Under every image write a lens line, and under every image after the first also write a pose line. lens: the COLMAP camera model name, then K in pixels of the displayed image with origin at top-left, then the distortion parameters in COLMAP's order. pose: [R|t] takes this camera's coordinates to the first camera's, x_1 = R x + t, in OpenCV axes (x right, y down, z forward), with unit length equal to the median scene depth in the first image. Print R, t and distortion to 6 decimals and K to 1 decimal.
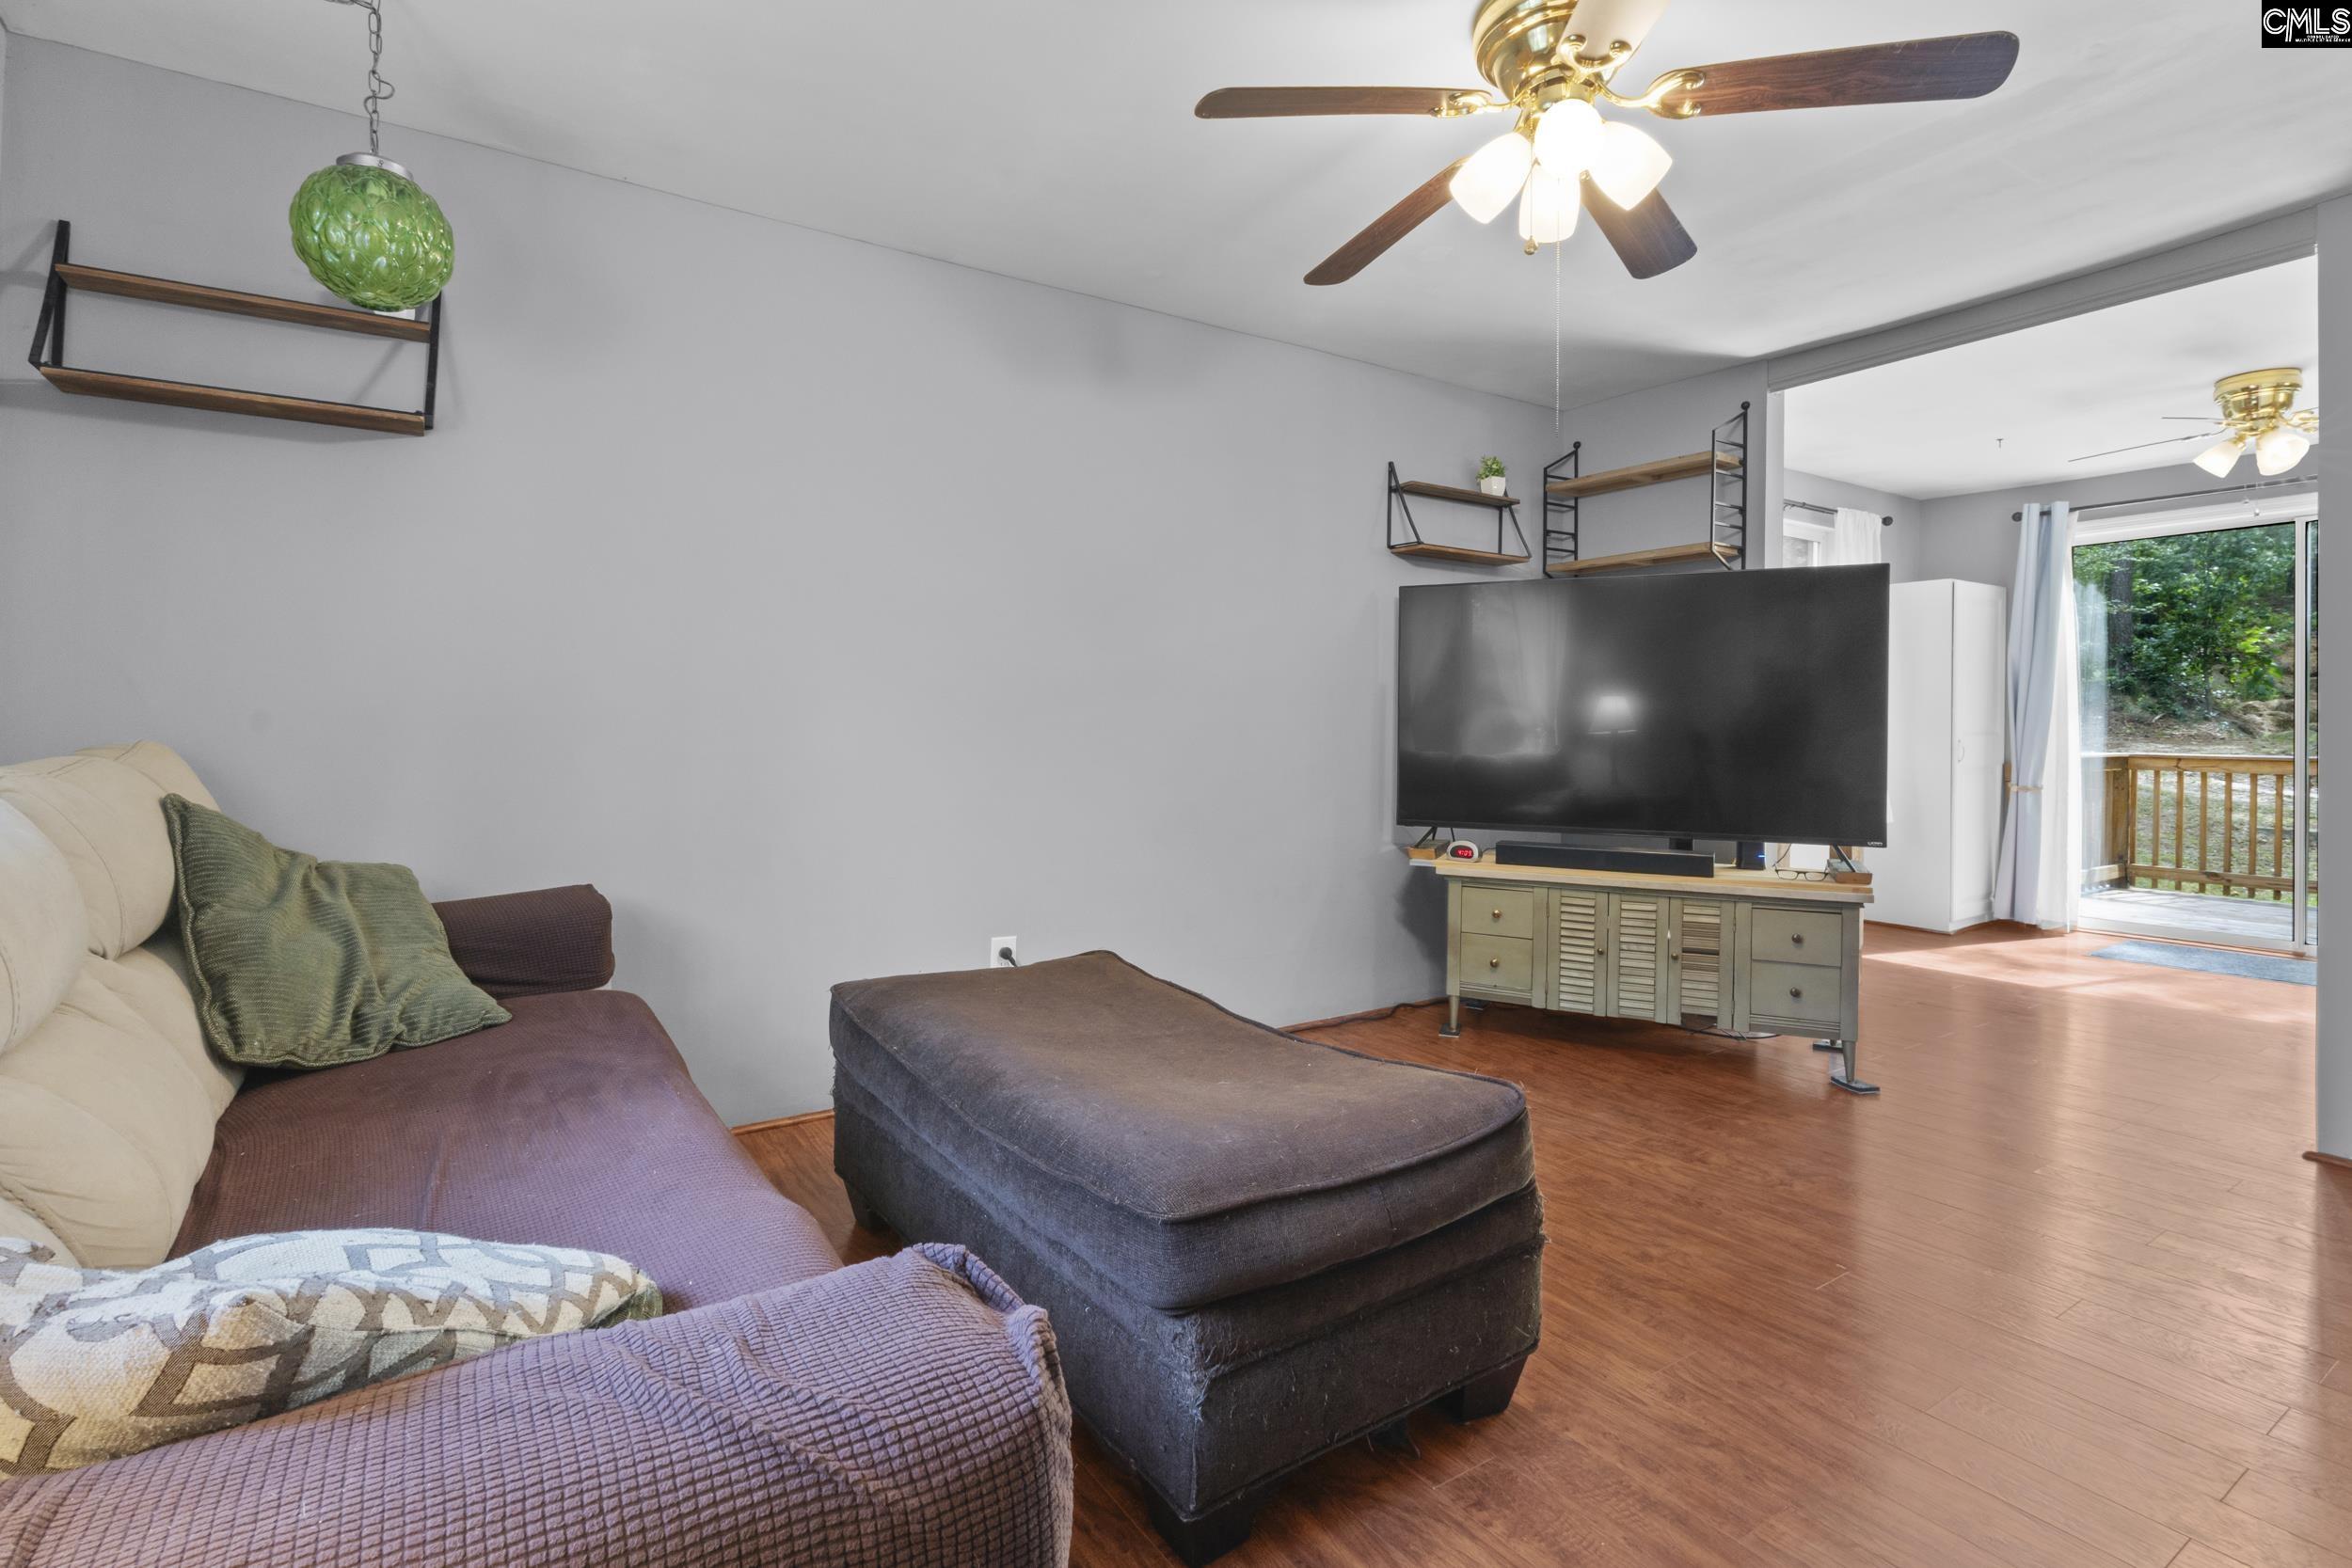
lens RADIAL K [[1086.0, 0, 1141.0], [0, 1086.0, 719.9], [0, 0, 1]] dist [-0.008765, 0.001341]
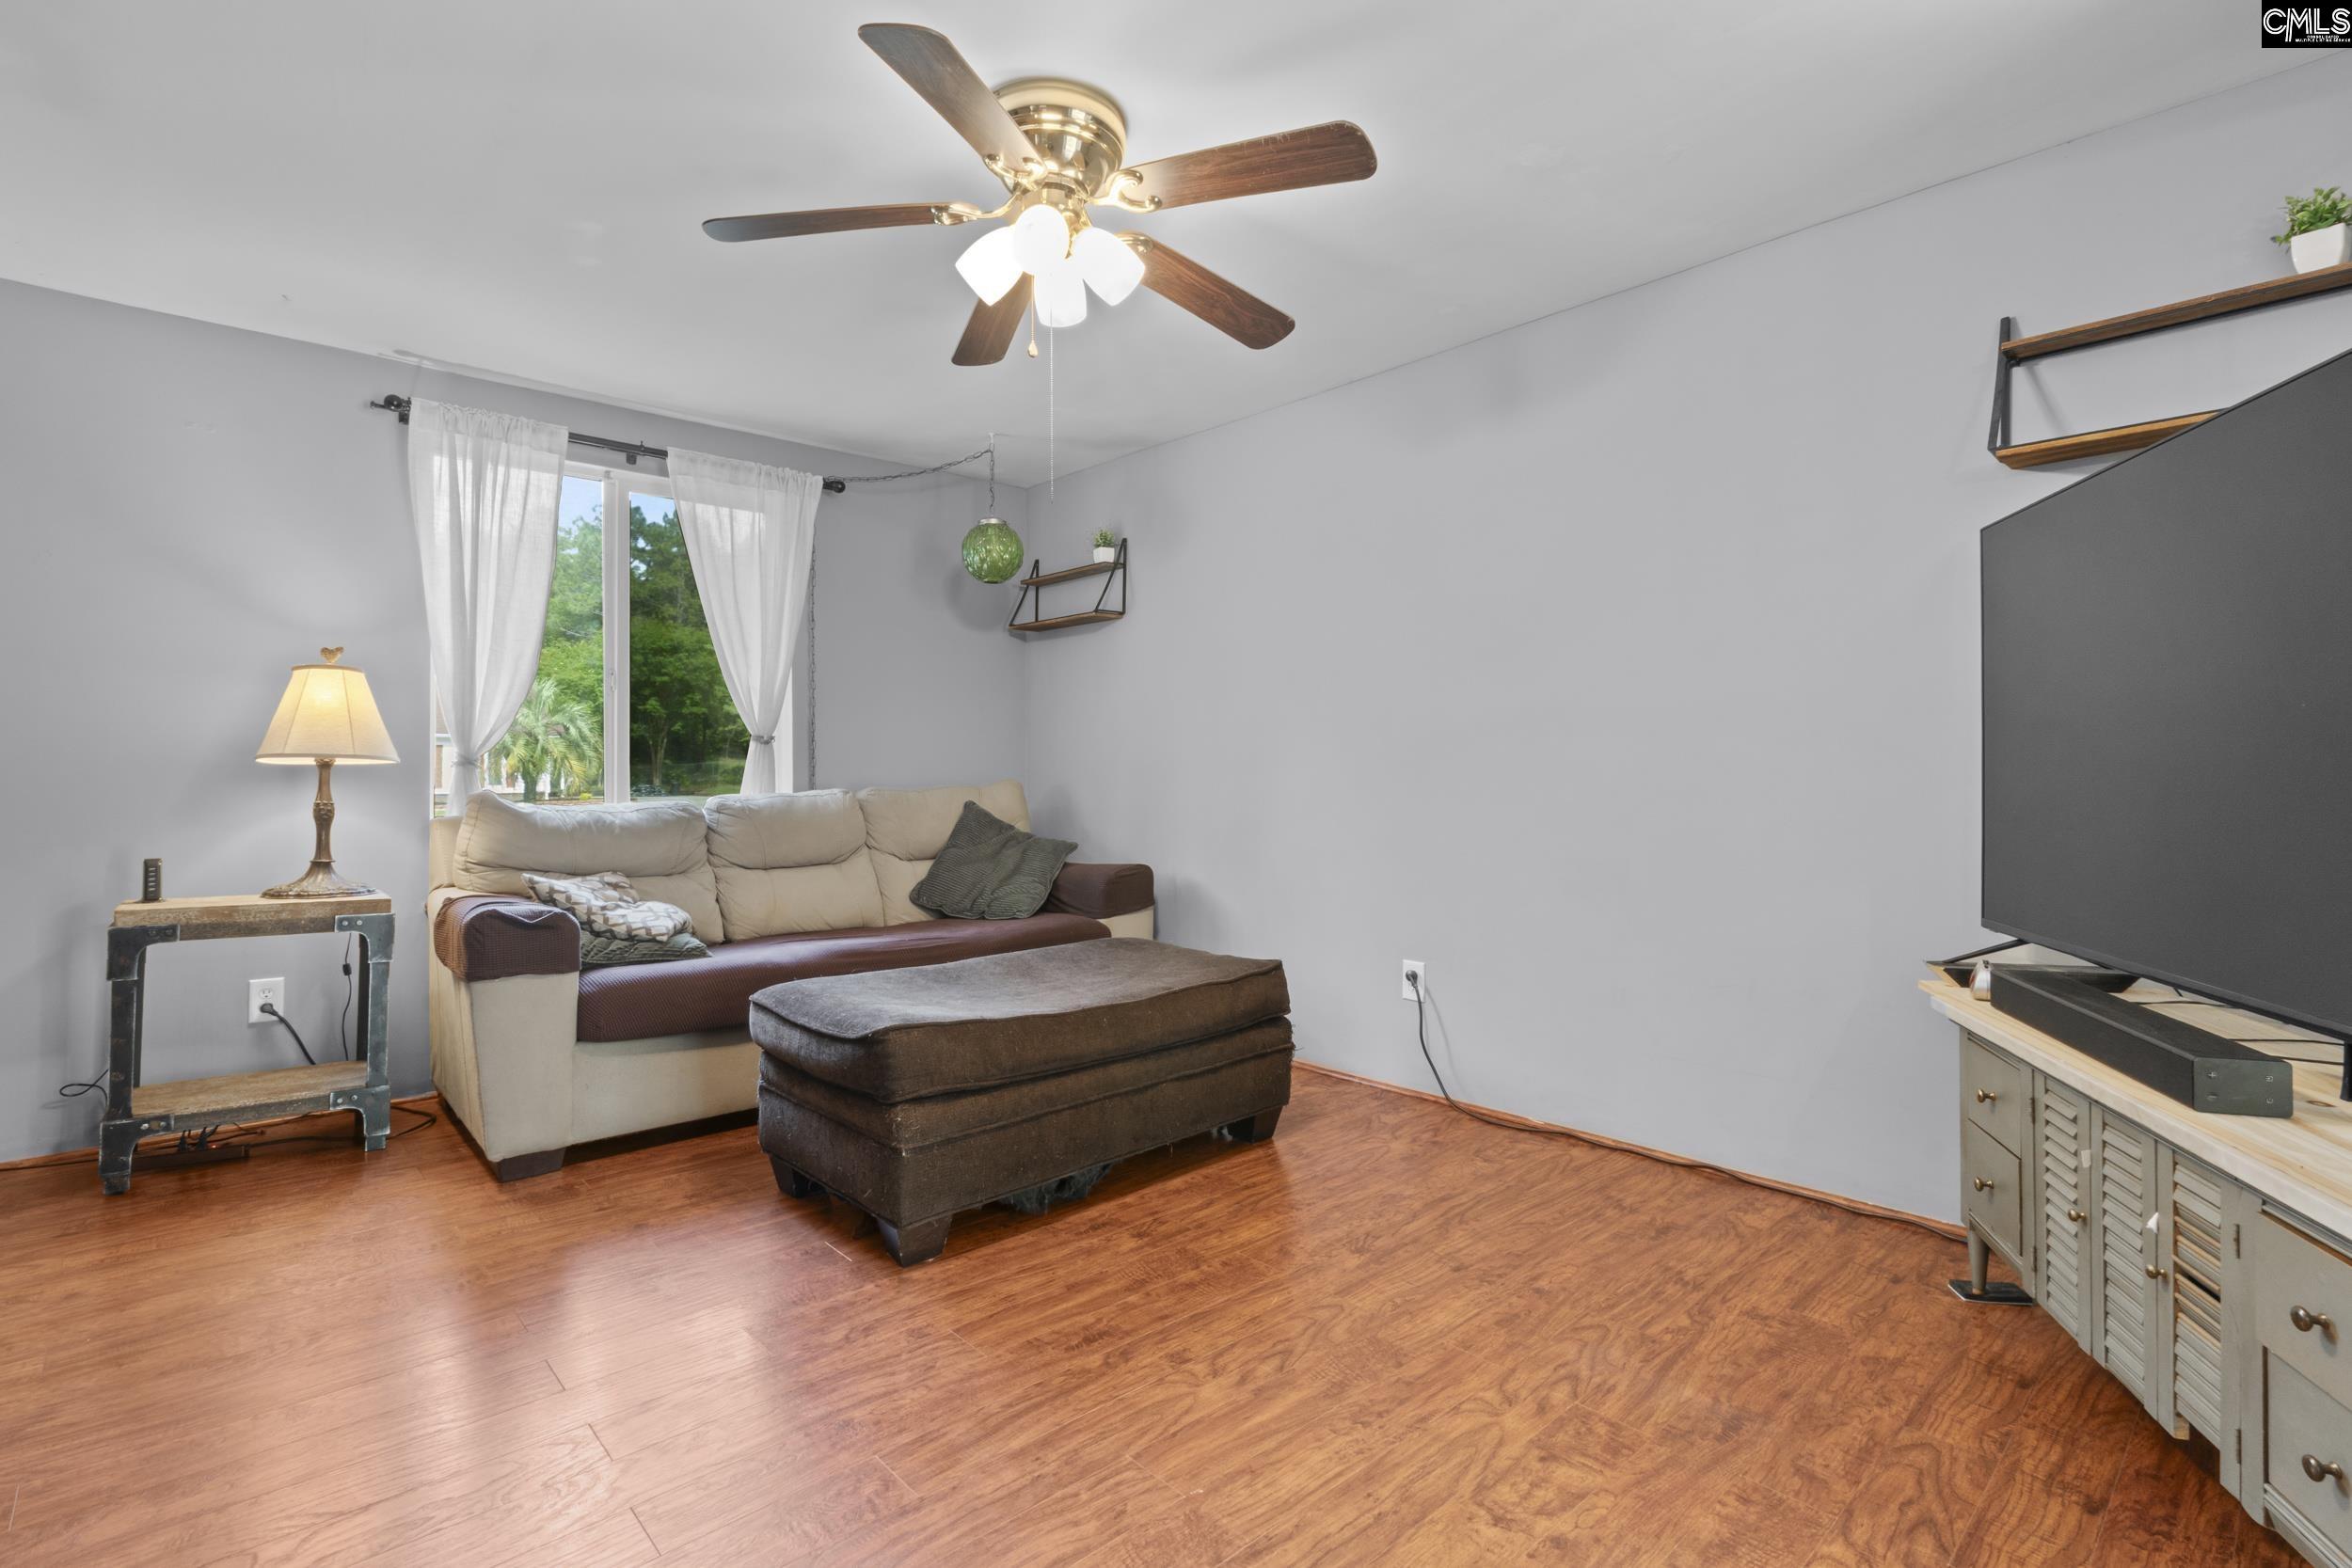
lens RADIAL K [[1086.0, 0, 1181.4], [0, 1086.0, 771.8], [0, 0, 1]] dist [-0.008765, 0.001341]
pose [[0.190465, -0.015039, -0.981579, 0.856184], [0.005967, 0.999882, -0.014161, 0.019599], [0.981676, -0.003160, 0.190532, 0.533634]]
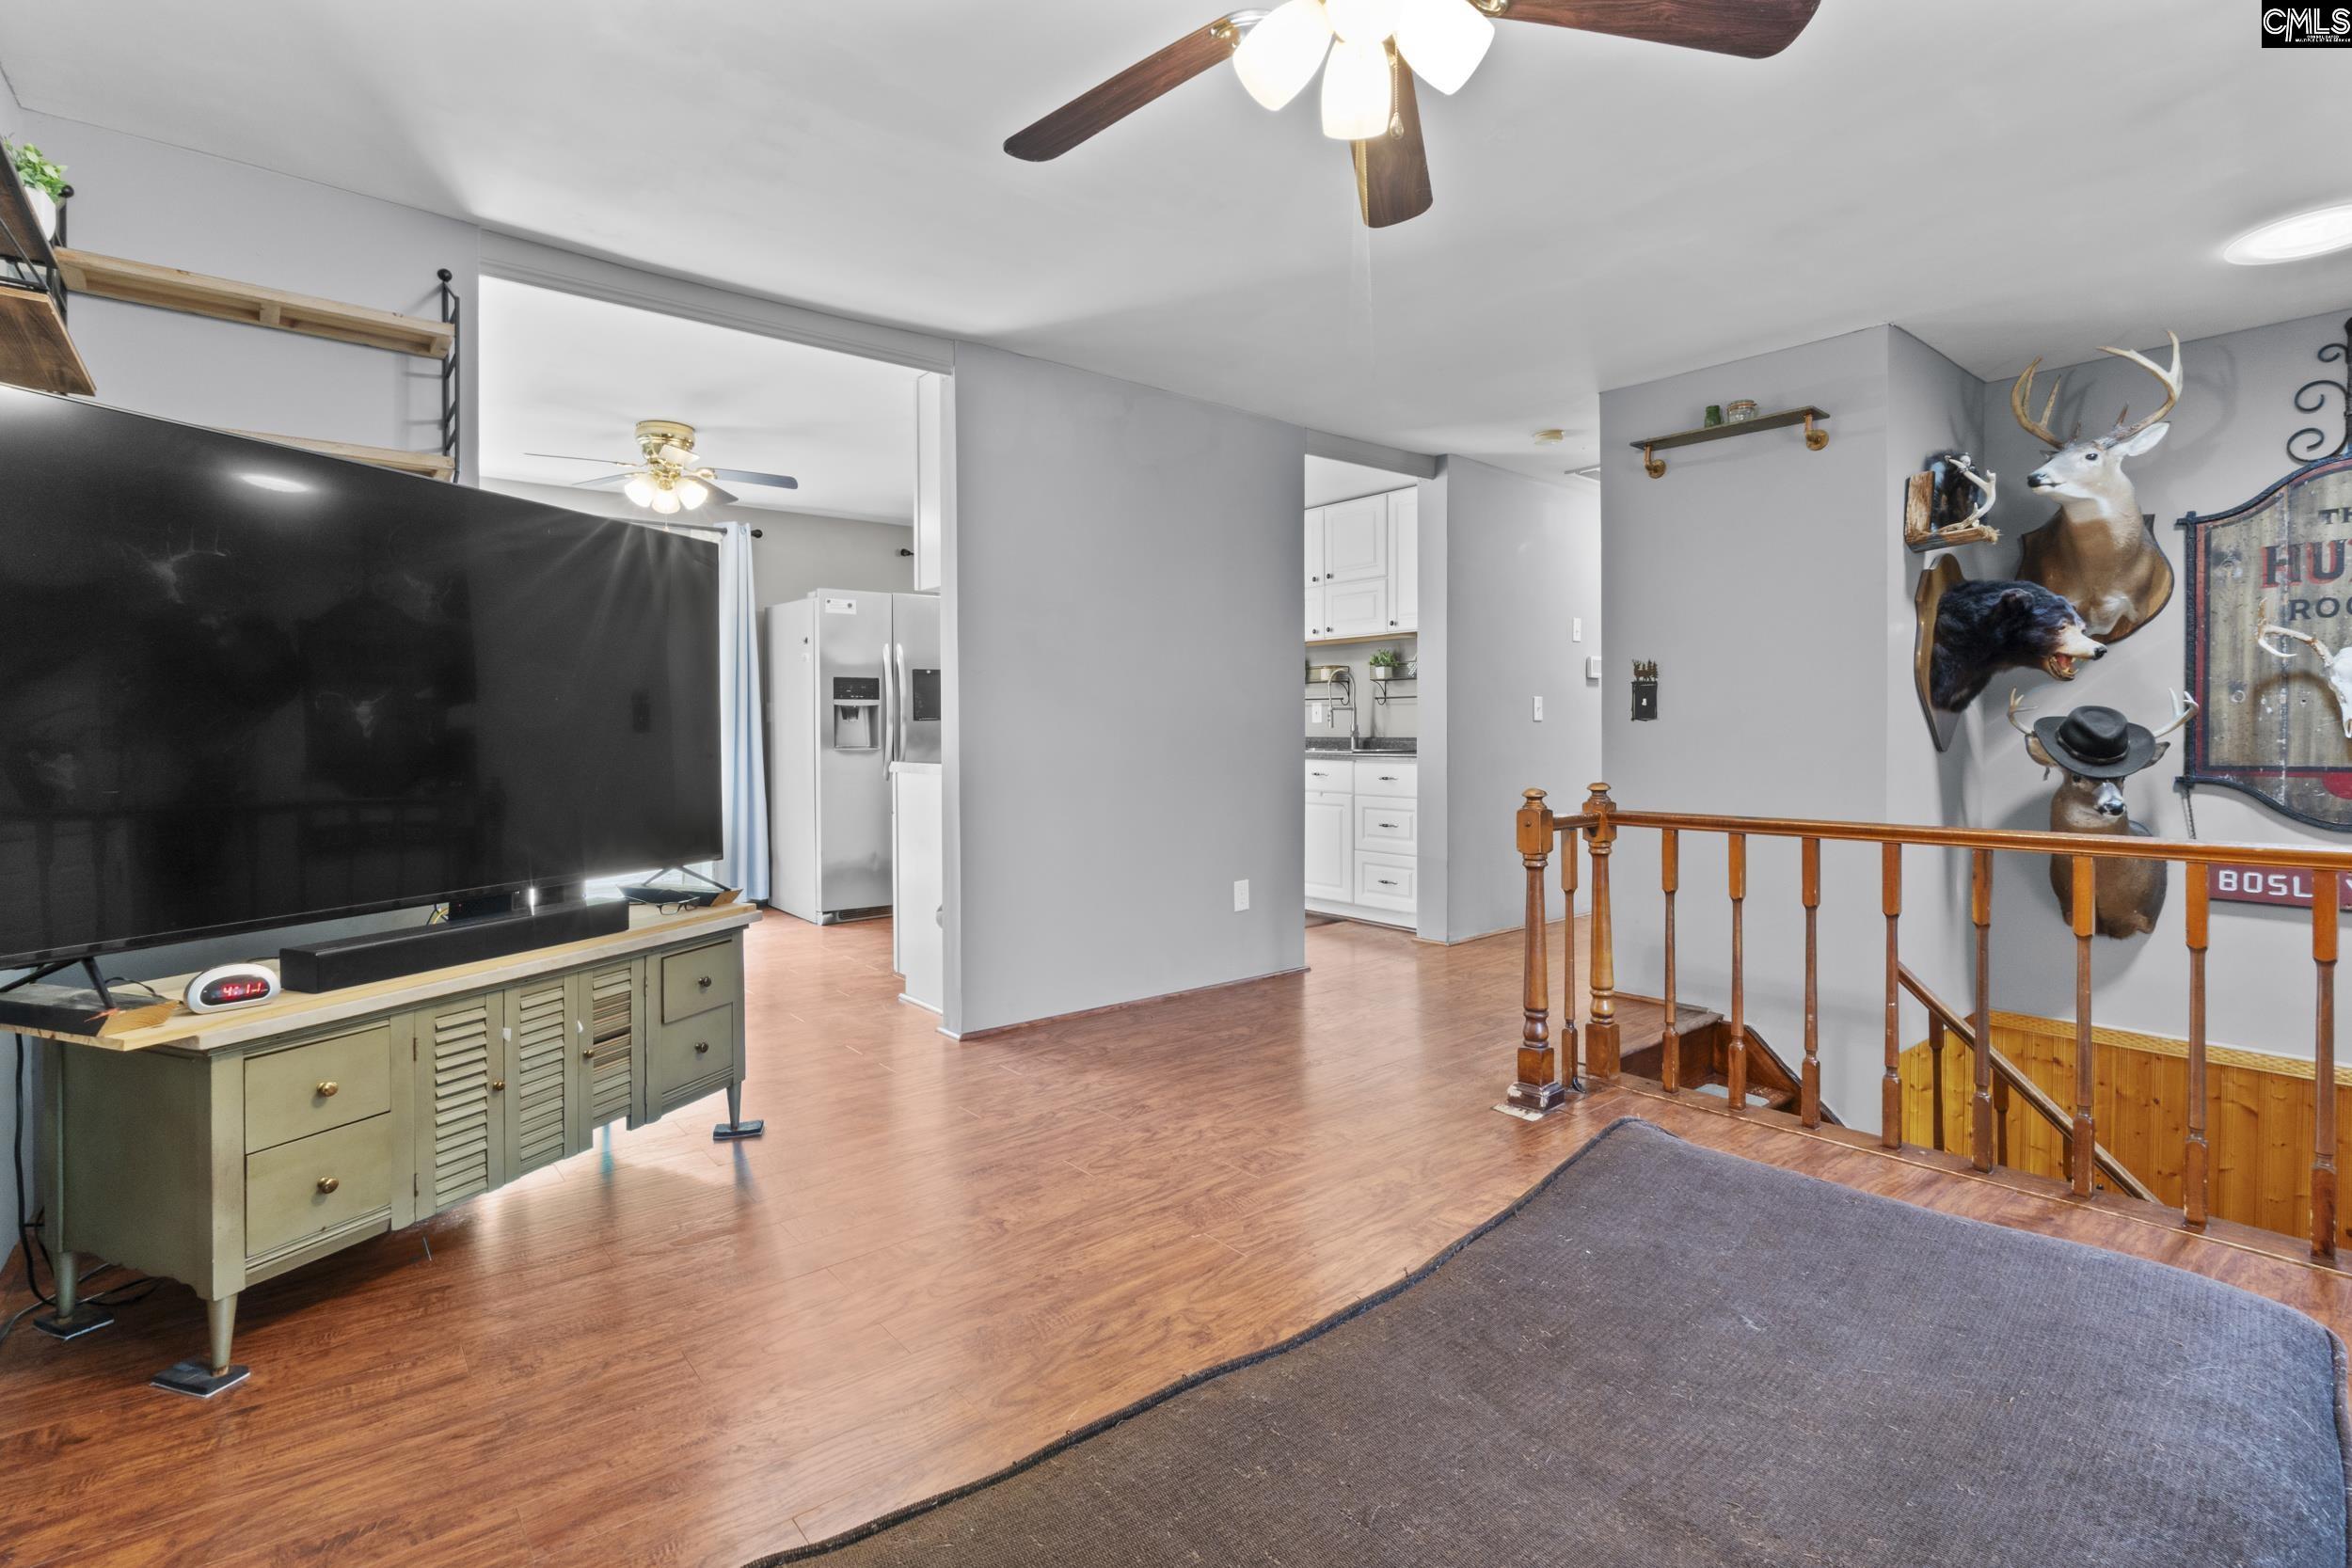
lens RADIAL K [[1086.0, 0, 1160.2], [0, 1086.0, 745.9], [0, 0, 1]] dist [-0.008765, 0.001341]
pose [[-0.115766, -0.016964, 0.993132, -0.239931], [0.001147, 0.999851, 0.017212, 0.008751], [-0.993276, 0.003131, -0.115730, 0.722232]]
